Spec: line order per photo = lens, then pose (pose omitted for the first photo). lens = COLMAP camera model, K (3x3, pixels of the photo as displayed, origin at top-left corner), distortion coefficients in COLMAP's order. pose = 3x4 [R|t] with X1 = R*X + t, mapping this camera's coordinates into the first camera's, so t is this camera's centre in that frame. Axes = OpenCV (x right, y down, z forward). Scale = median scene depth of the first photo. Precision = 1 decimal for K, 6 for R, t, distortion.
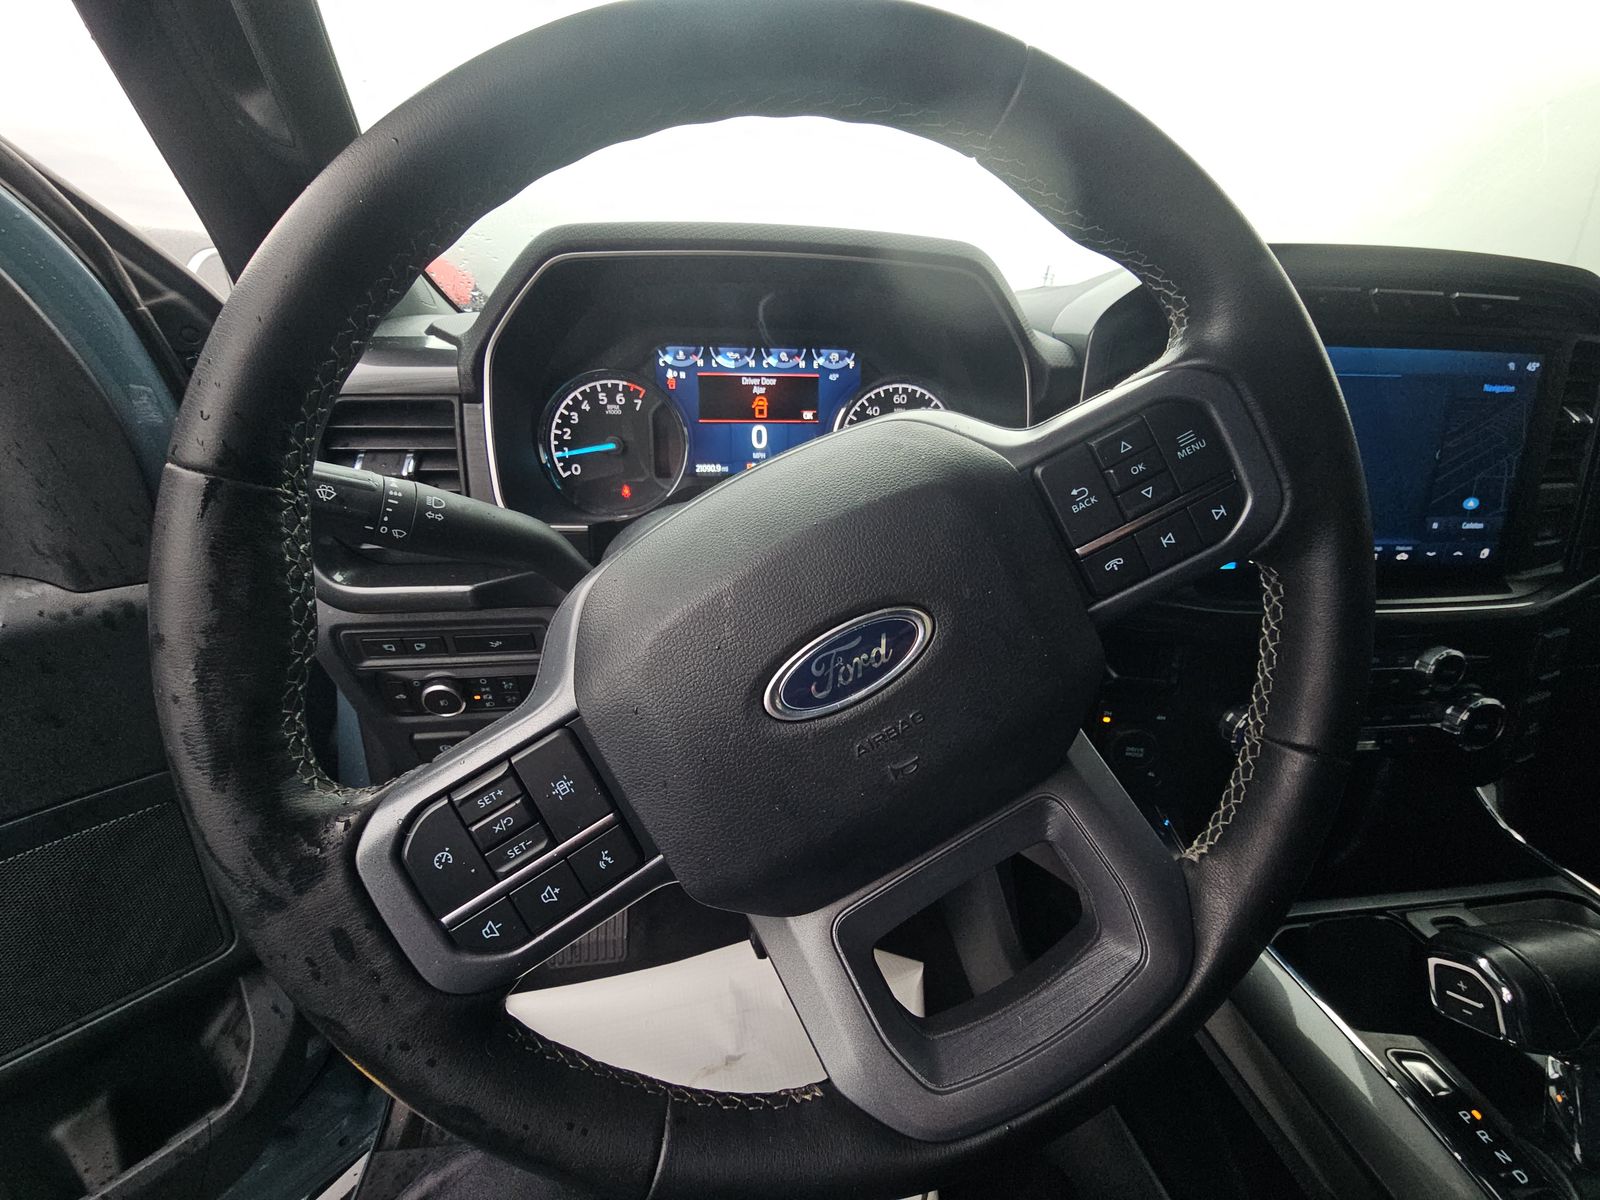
lens RADIAL K [[645.2, 0, 800.0], [0, 645.2, 600.0], [0, 0, 1]] dist [-0.000500, -0.006138]
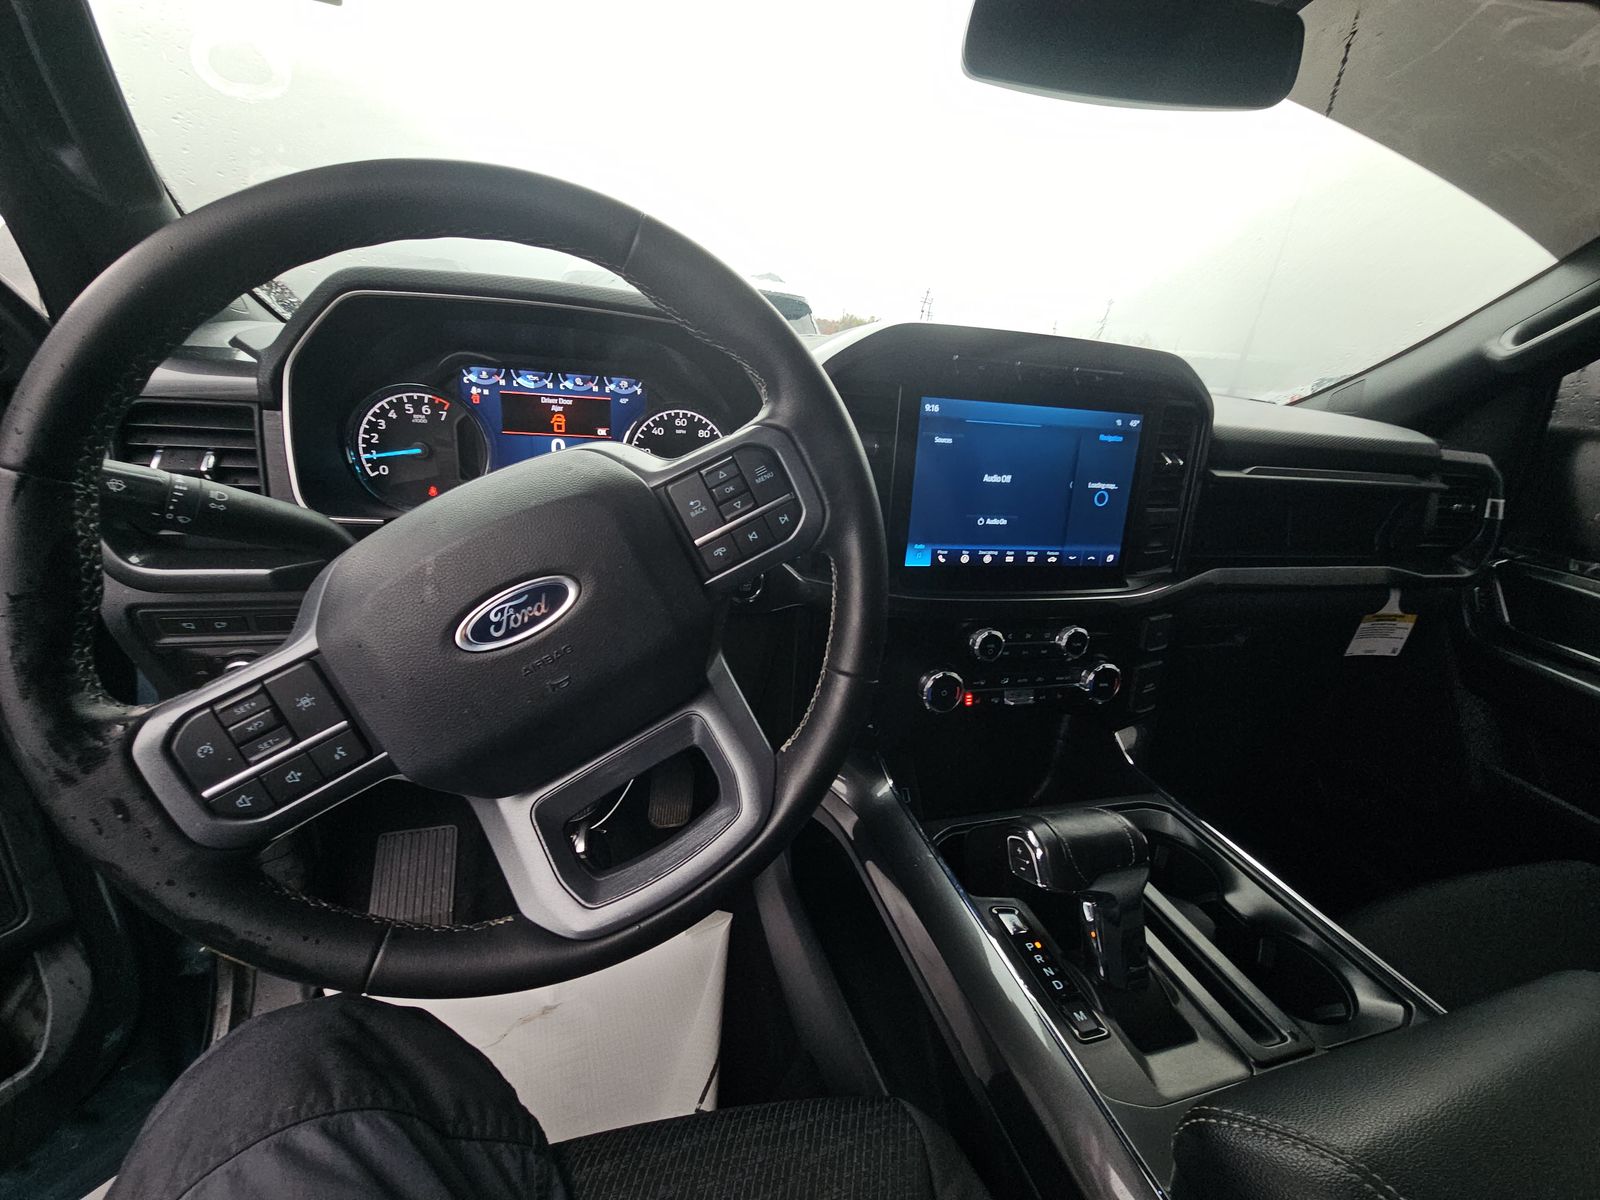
lens RADIAL K [[642.3, 0, 800.0], [0, 642.3, 600.0], [0, 0, 1]] dist [0.000260, -0.003321]
pose [[0.985741, 0.006598, 0.168140, 0.217238], [-0.005089, 0.999943, -0.009404, 0.036607], [-0.168192, 0.008414, 0.985718, -0.265846]]
